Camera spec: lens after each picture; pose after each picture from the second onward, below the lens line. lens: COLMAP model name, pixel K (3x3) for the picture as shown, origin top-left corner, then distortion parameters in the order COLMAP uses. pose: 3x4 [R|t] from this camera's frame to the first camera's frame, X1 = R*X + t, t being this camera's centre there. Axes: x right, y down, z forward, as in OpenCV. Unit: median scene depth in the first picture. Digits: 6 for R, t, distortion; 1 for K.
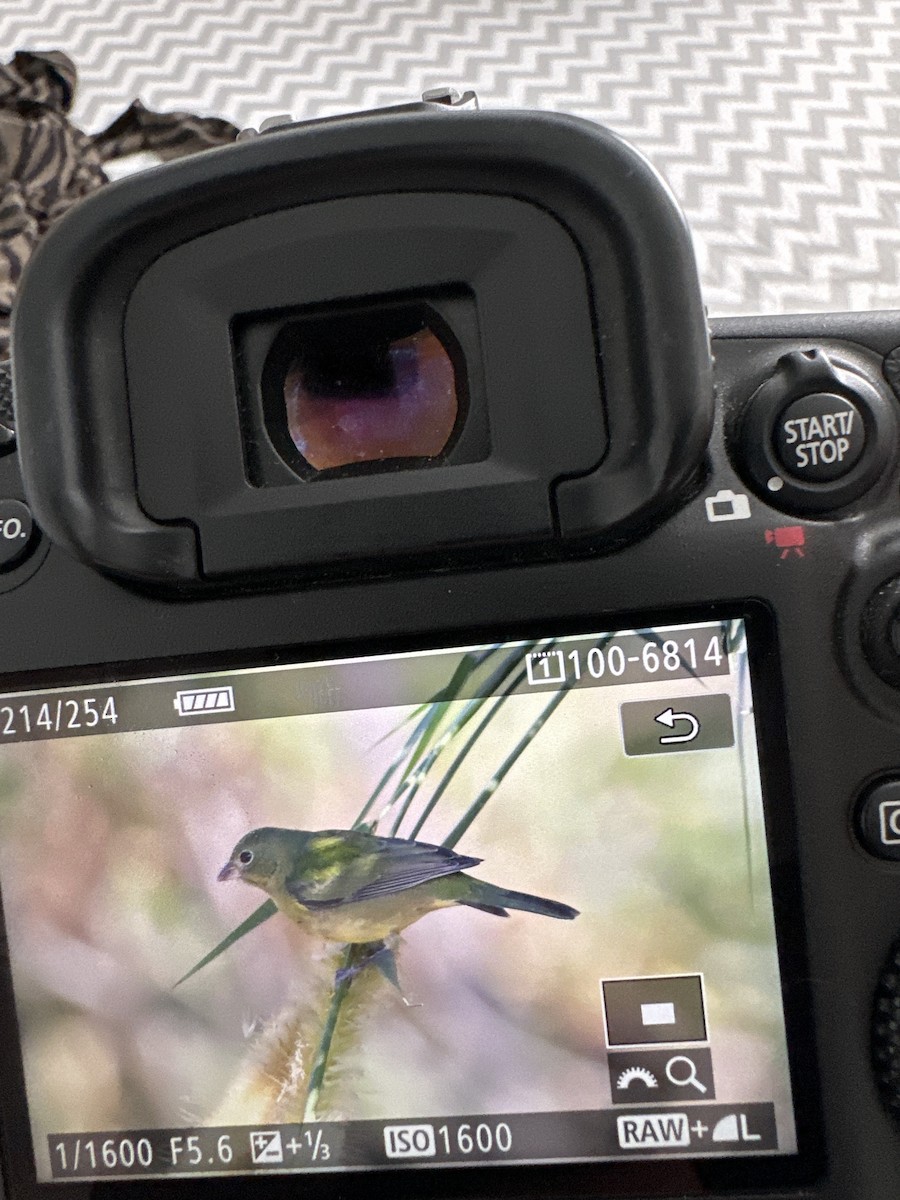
lens RADIAL K [[895.4, 0, 448.4], [0, 895.4, 597.1], [0, 0, 1]] dist [-0.014938, 0.006658]
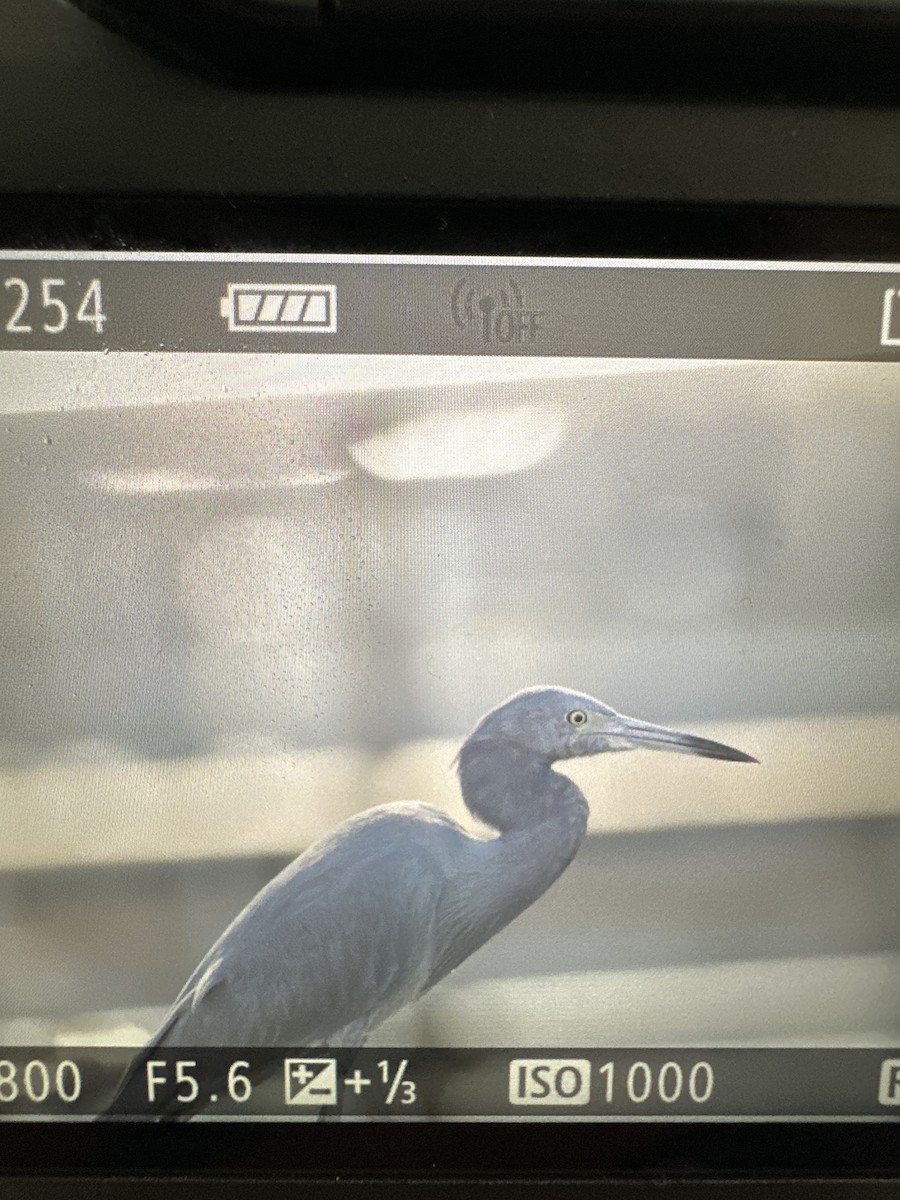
lens RADIAL K [[895.4, 0, 446.8], [0, 895.4, 602.3], [0, 0, 1]] dist [-0.014938, 0.006658]
pose [[0.986574, 0.100135, 0.129016, -0.233881], [-0.116339, 0.985328, 0.124874, 0.218235], [-0.114618, -0.138207, 0.983749, 0.456333]]
